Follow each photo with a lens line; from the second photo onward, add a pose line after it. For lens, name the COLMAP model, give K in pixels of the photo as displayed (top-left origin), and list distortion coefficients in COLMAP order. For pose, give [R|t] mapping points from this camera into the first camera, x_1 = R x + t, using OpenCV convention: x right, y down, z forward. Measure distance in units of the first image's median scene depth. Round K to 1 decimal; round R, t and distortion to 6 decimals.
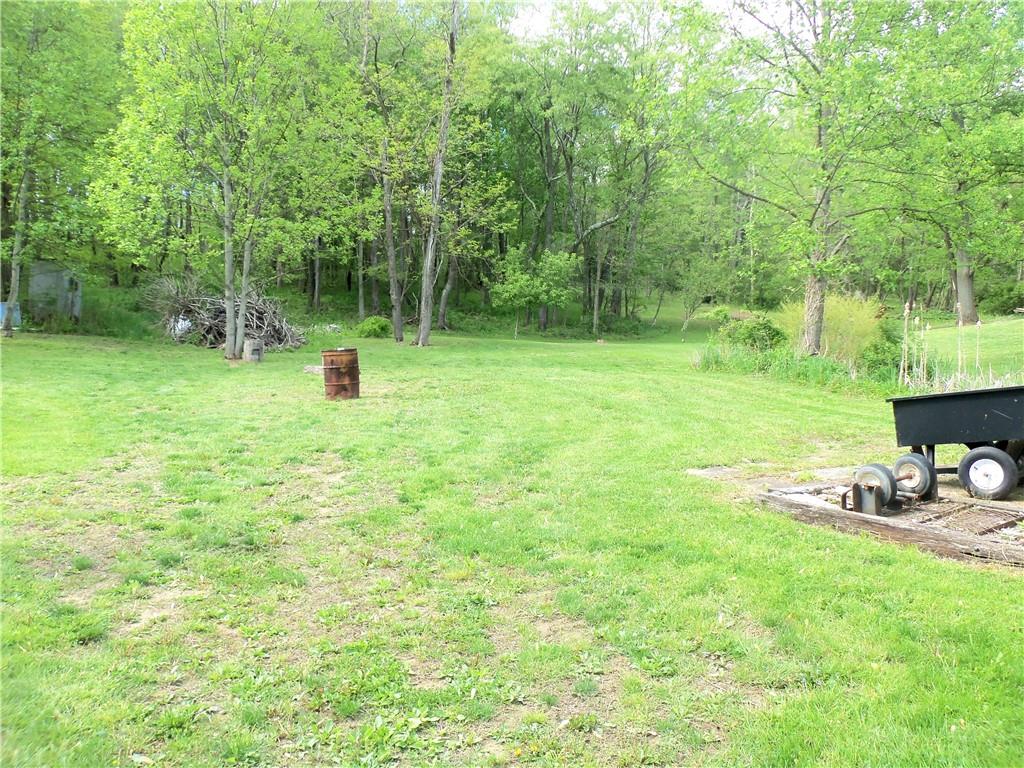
lens RADIAL K [[870.6, 0, 515.5], [0, 870.6, 379.4], [0, 0, 1]] dist [-0.026495, 0.027964]
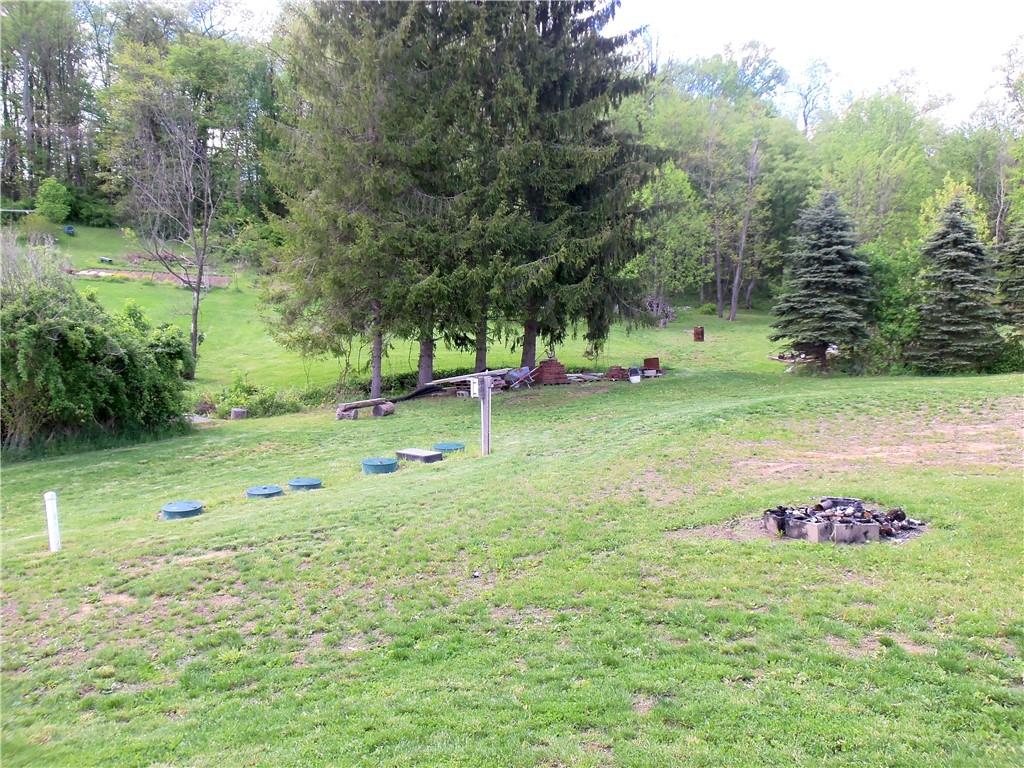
lens RADIAL K [[870.6, 0, 506.5], [0, 870.6, 380.8], [0, 0, 1]] dist [-0.026495, 0.027964]
pose [[0.928037, 0.050764, -0.369013, 0.257530], [-0.031253, 0.997788, 0.058665, 0.000965], [0.371175, -0.042911, 0.927571, -1.749482]]
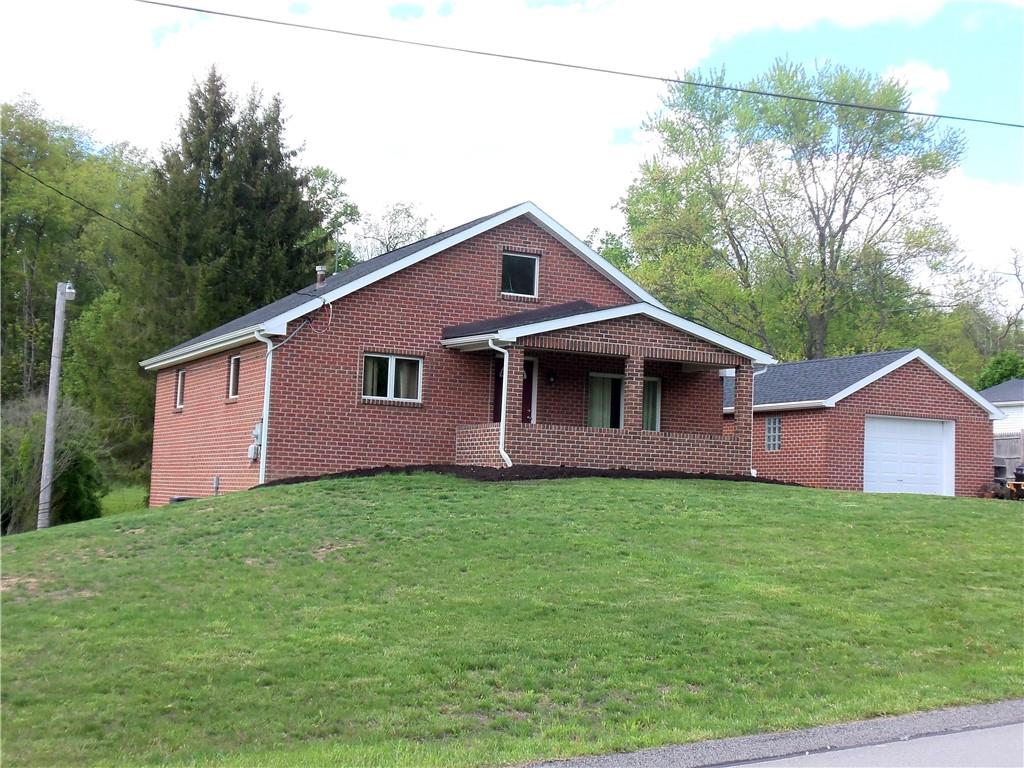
lens RADIAL K [[1385.3, 0, 515.6], [0, 1385.3, 381.7], [0, 0, 1]] dist [0.002402, 0.000000]
pose [[0.995678, 0.039643, 0.083991, -0.284240], [-0.028943, 0.991737, -0.124979, 0.353313], [-0.088251, 0.122008, 0.988598, -5.369980]]
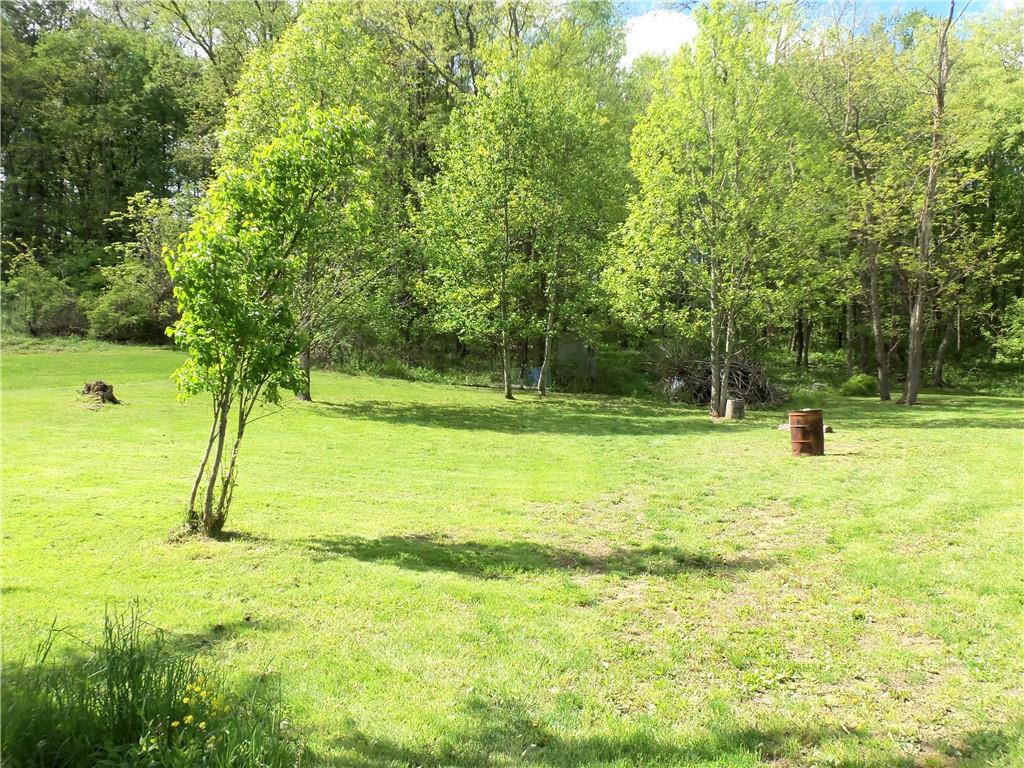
lens RADIAL K [[870.6, 0, 517.7], [0, 870.6, 383.9], [0, 0, 1]] dist [-0.026495, 0.027964]
pose [[0.848947, -0.005551, -0.528449, 0.052647], [-0.025007, 0.998403, -0.050660, -0.002253], [0.527887, 0.056222, 0.847452, -0.093177]]
